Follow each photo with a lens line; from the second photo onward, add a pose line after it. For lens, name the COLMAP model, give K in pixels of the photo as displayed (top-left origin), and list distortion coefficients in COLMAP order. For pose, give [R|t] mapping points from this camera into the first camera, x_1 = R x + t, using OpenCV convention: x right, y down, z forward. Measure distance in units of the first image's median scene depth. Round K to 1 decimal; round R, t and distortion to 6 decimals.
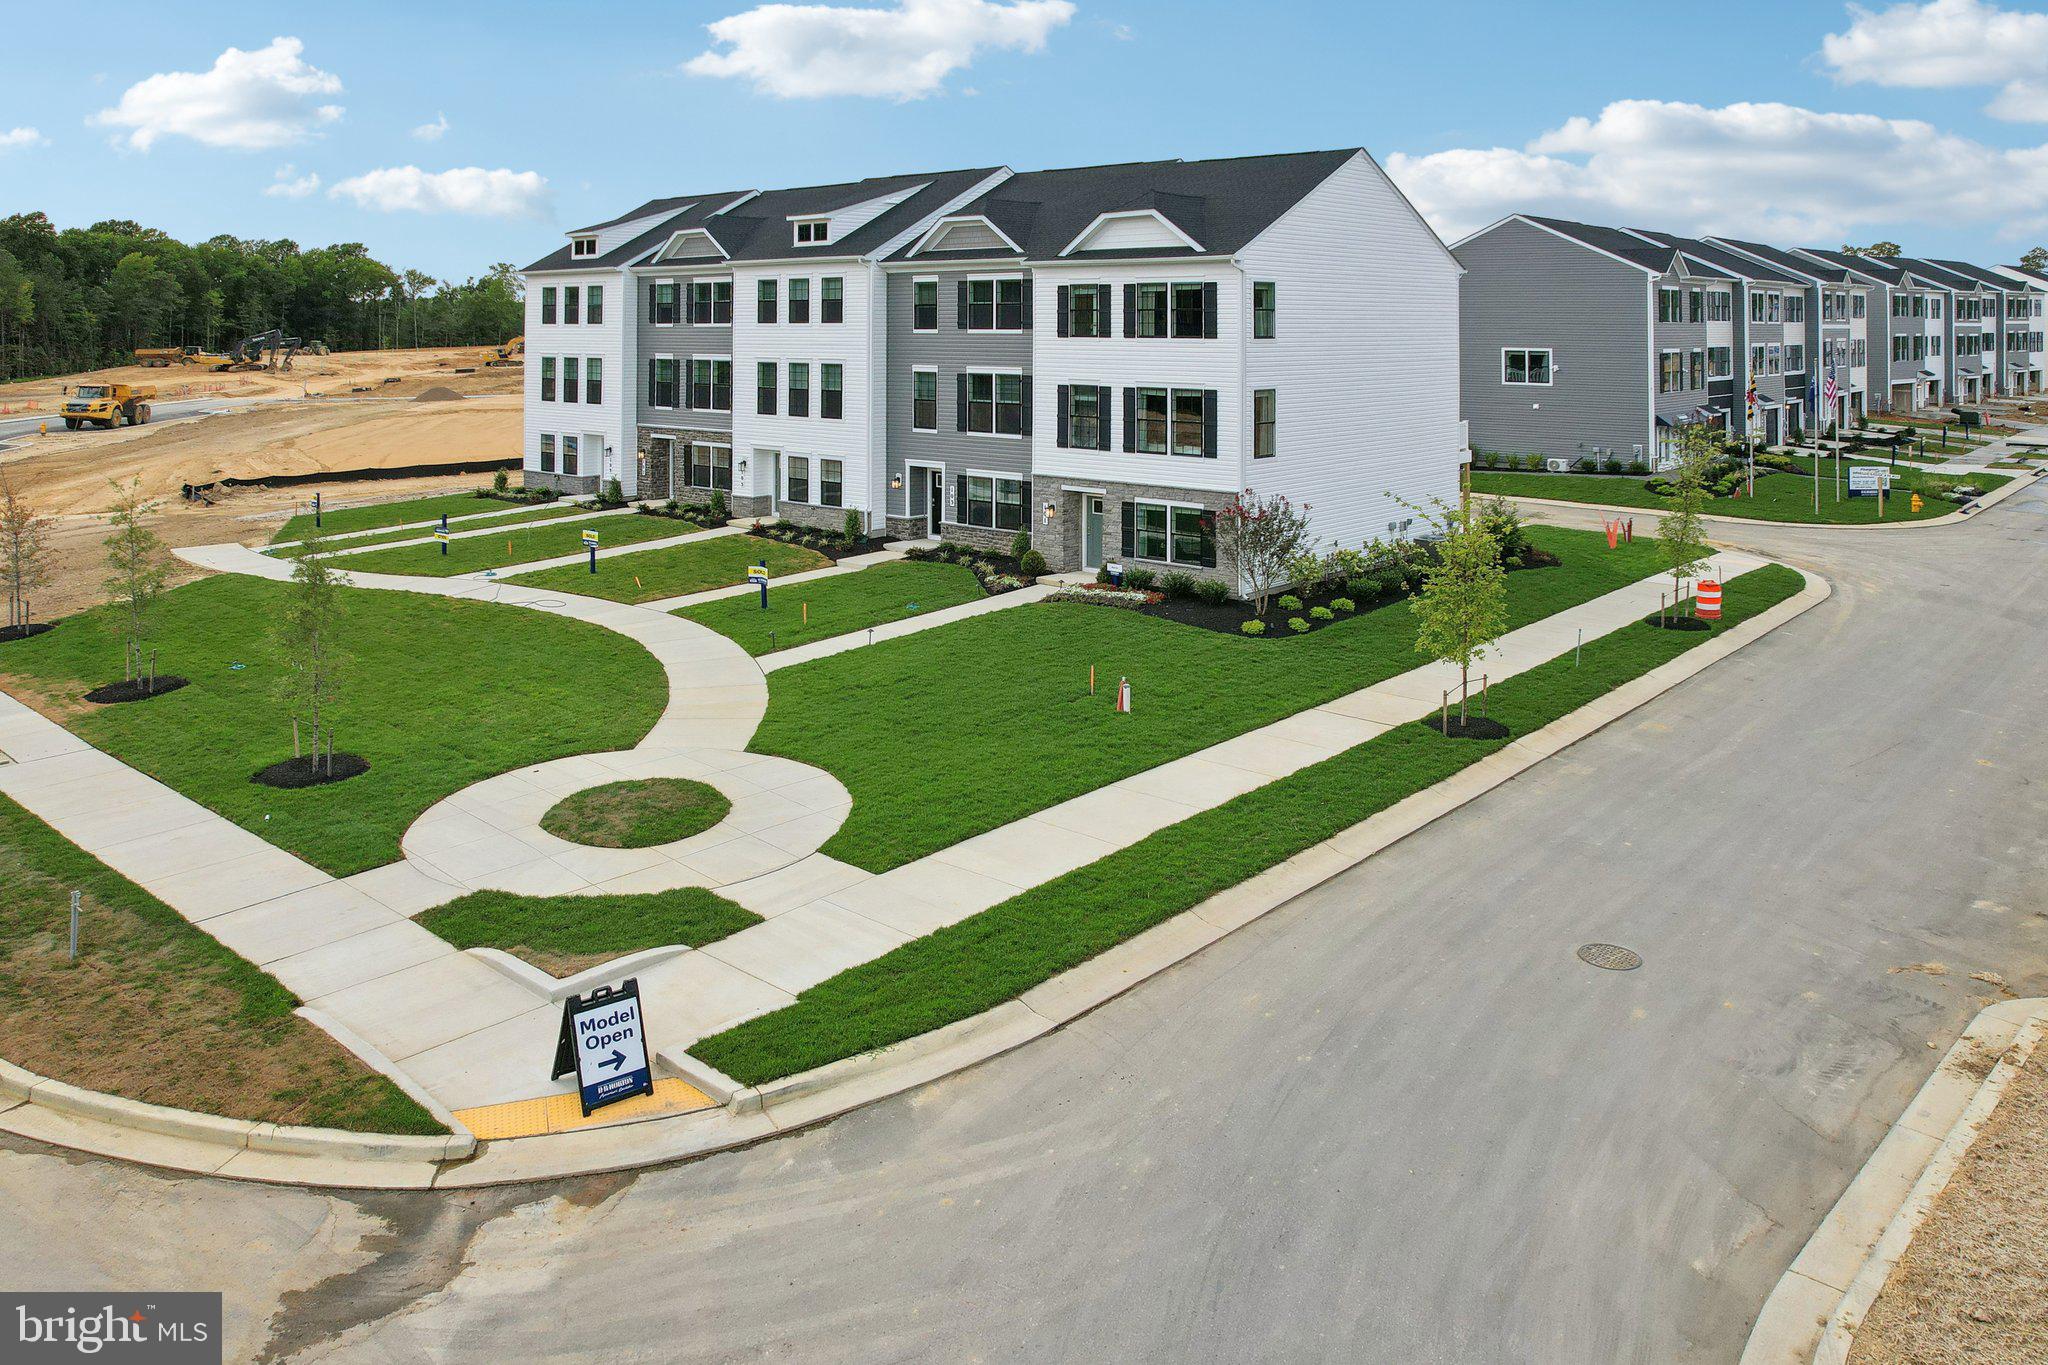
lens RADIAL K [[1673.5, 0, 1021.2], [0, 1673.5, 642.6], [0, 0, 1]] dist [-0.008297, -0.008223]
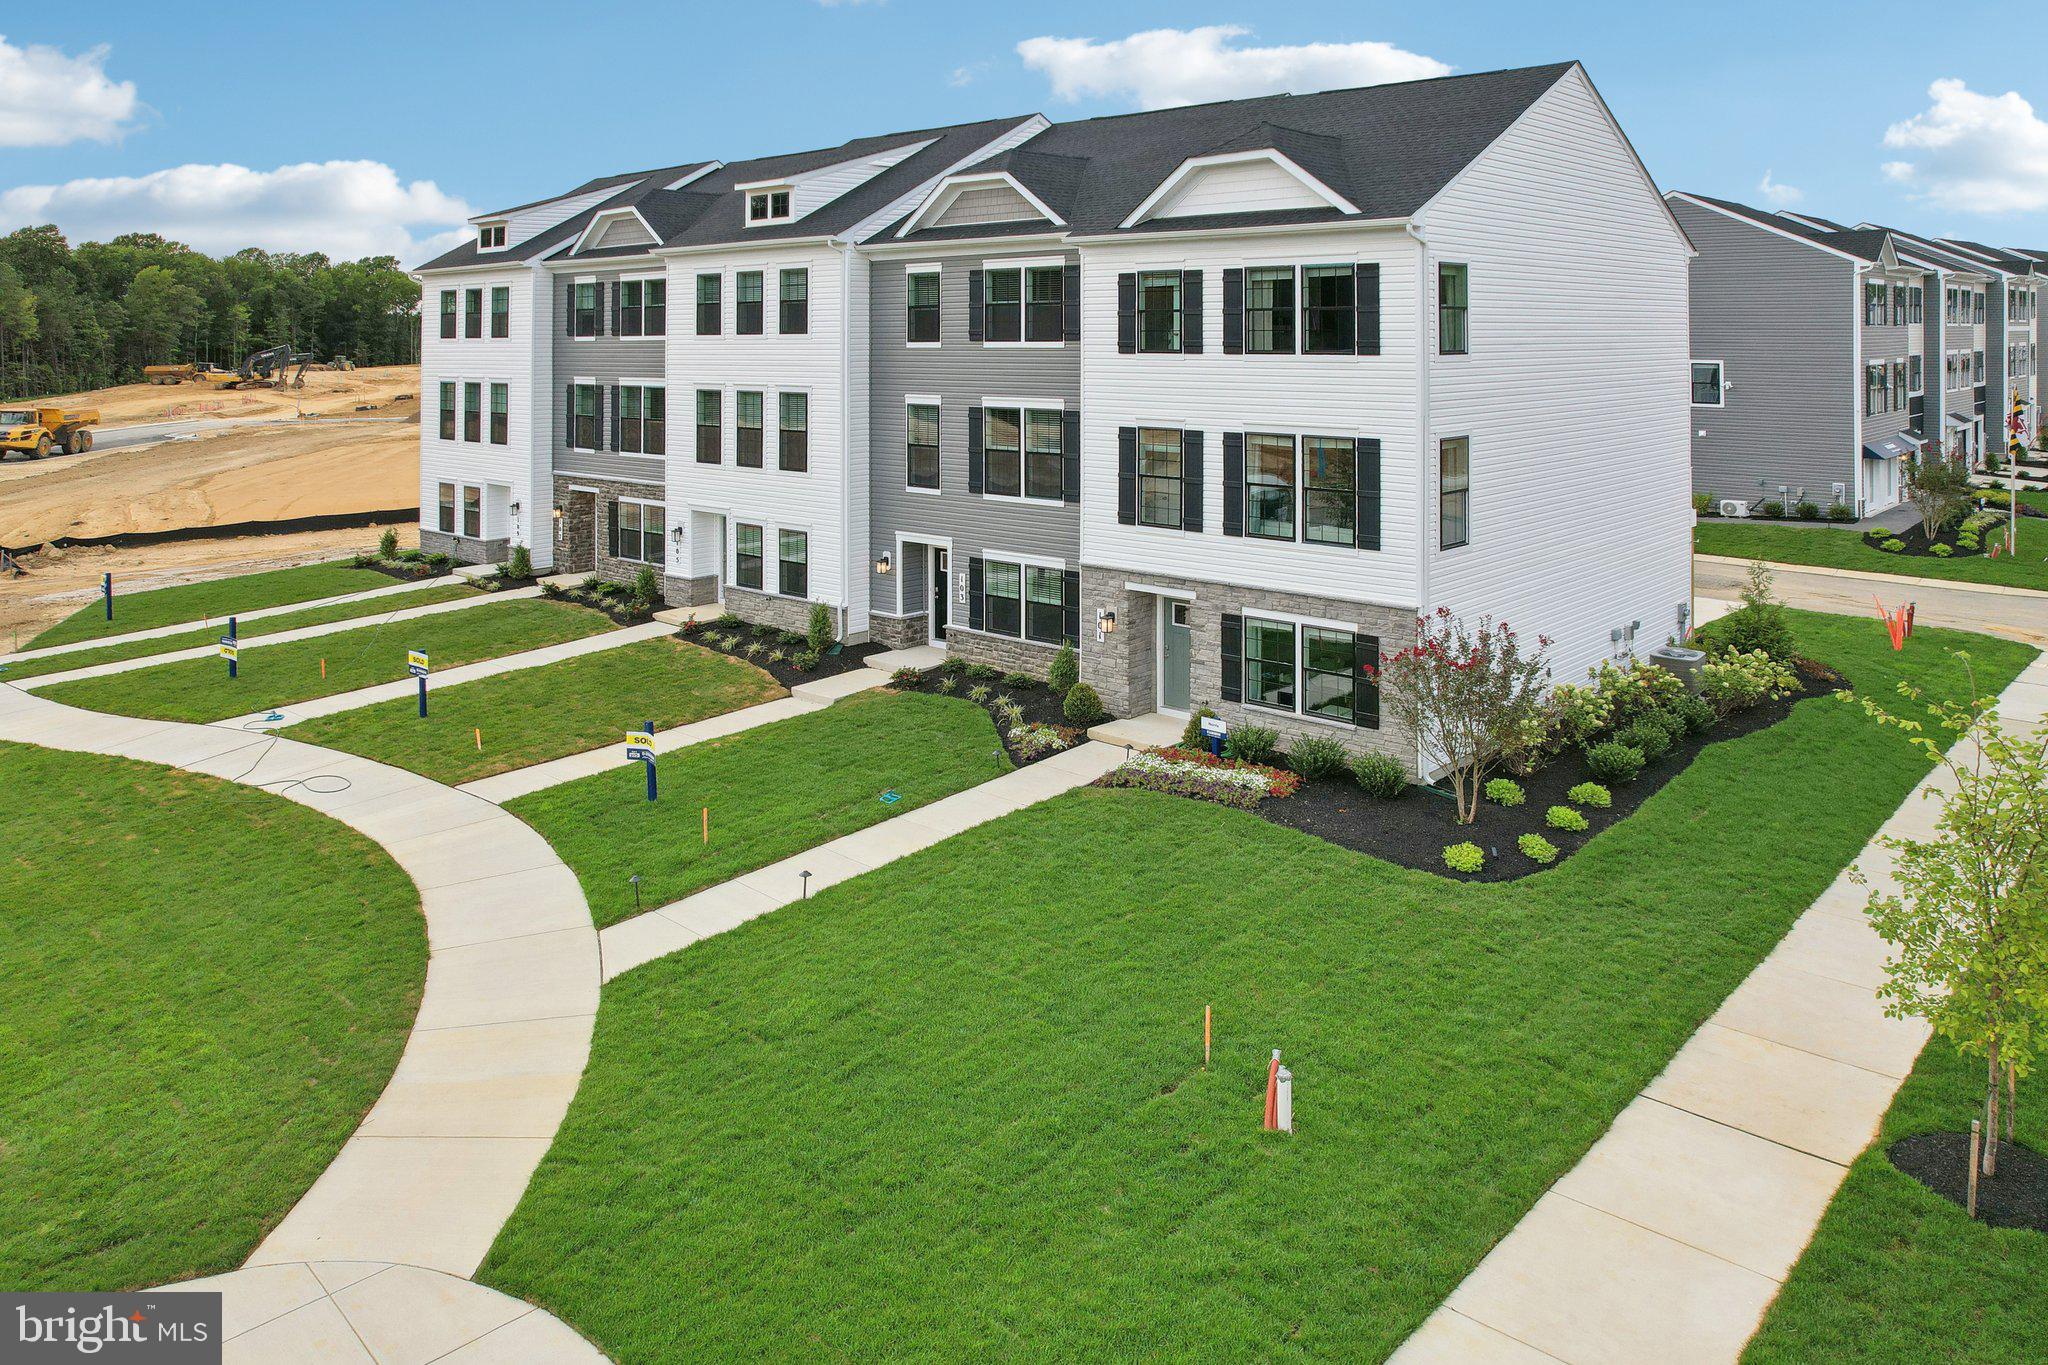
lens RADIAL K [[1394.8, 0, 1024.0], [0, 1394.8, 682.5], [0, 0, 1]] dist [-0.009628, 0.005303]
pose [[0.999750, -0.001535, -0.022316, -0.003017], [0.002804, 0.998372, 0.056973, -0.077212], [0.022193, -0.057021, 0.998126, 0.405147]]
